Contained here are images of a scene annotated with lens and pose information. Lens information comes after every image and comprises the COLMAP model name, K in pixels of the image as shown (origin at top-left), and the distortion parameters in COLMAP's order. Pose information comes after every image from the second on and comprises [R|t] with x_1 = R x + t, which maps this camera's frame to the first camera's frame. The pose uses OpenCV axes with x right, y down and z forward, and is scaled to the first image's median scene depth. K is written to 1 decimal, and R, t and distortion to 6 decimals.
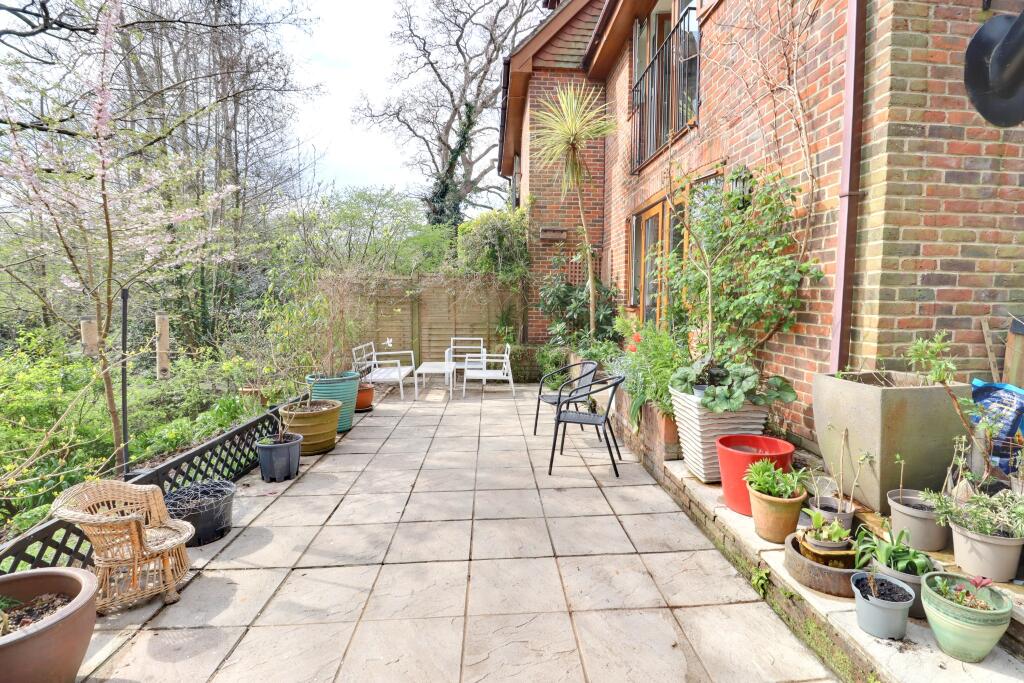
lens RADIAL K [[475.2, 0, 521.3], [0, 475.2, 333.8], [0, 0, 1]] dist [0.000083, -0.012516]
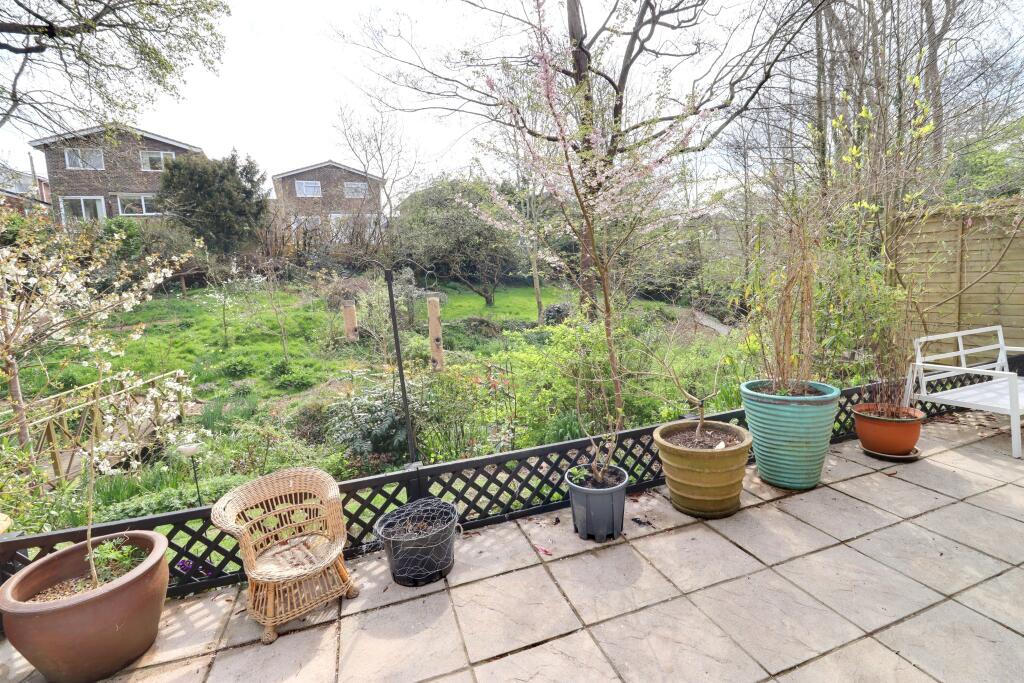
lens RADIAL K [[475.6, 0, 527.4], [0, 475.6, 332.5], [0, 0, 1]] dist [-0.001671, -0.011127]
pose [[0.265596, 0.178955, -0.947330, 0.082892], [-0.027377, 0.983625, 0.178136, -0.109737], [0.963696, -0.021377, 0.266146, 0.734884]]
